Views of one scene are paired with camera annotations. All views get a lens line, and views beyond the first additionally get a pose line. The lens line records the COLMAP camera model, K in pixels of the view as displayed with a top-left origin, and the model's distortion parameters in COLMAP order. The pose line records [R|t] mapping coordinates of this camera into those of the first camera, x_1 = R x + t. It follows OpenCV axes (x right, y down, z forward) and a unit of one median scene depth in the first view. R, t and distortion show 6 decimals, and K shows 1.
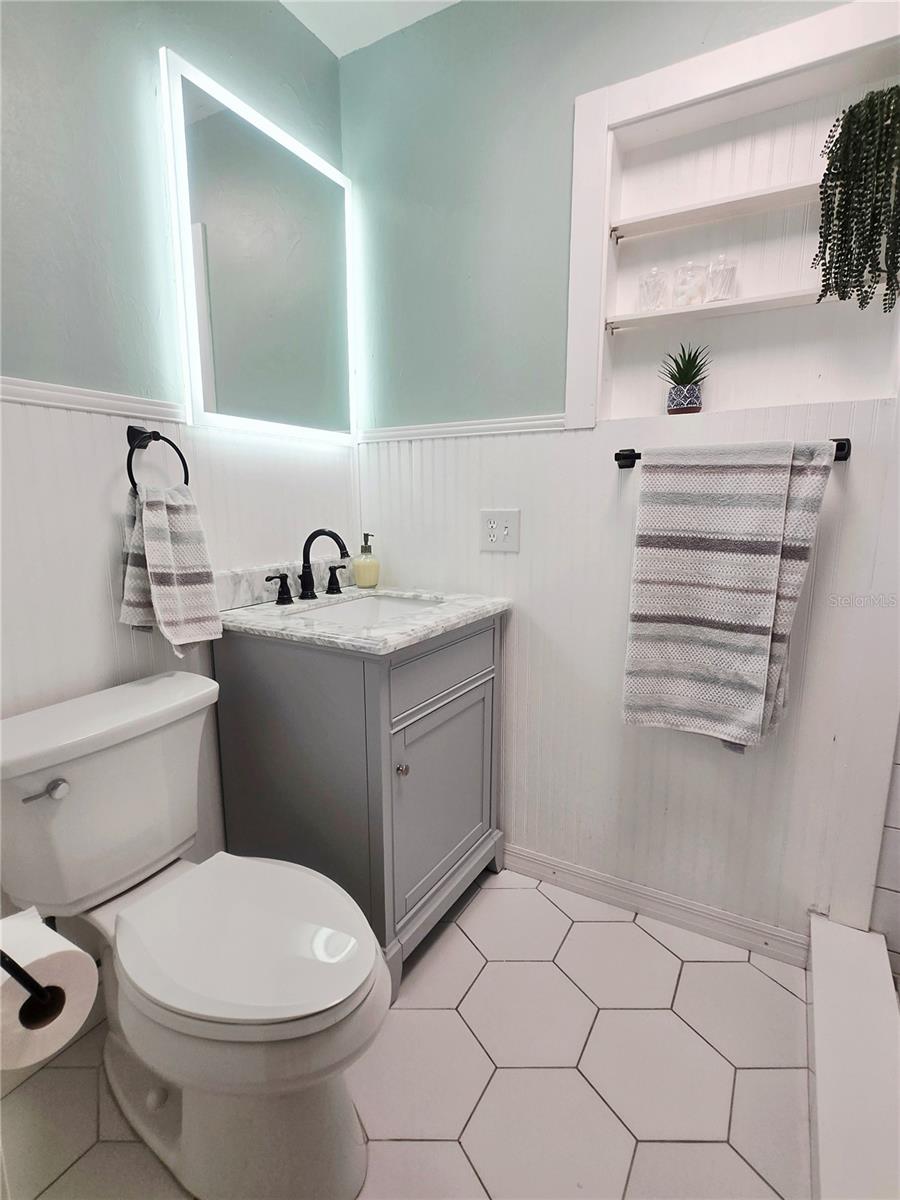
lens RADIAL K [[575.0, 0, 470.1], [0, 575.0, 600.8], [0, 0, 1]] dist [-0.000213, -0.001232]
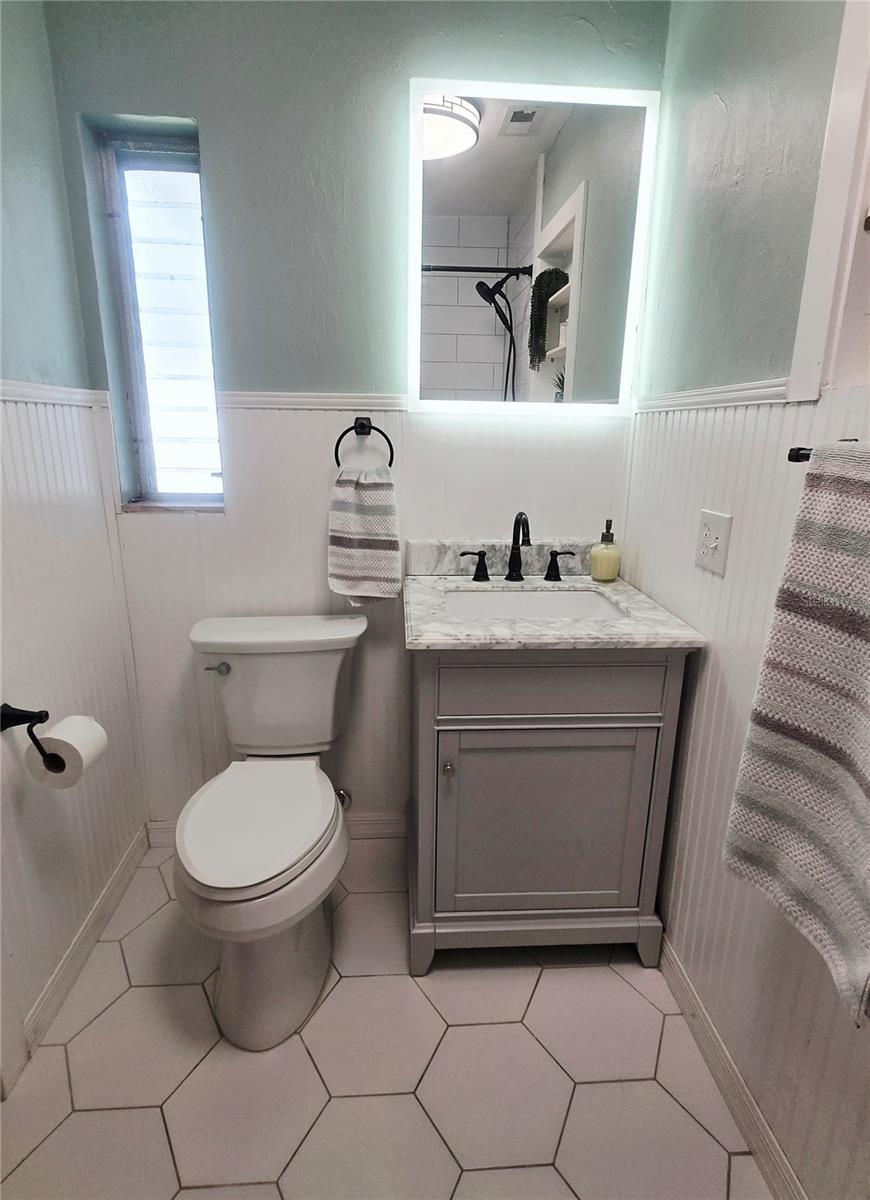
lens RADIAL K [[627.5, 0, 441.8], [0, 627.5, 592.2], [0, 0, 1]] dist [-0.002092, 0.000860]
pose [[0.567353, 0.216472, -0.794513, 0.610613], [-0.162316, 0.975299, 0.149820, -0.148496], [0.807319, 0.043961, 0.588475, 0.318779]]
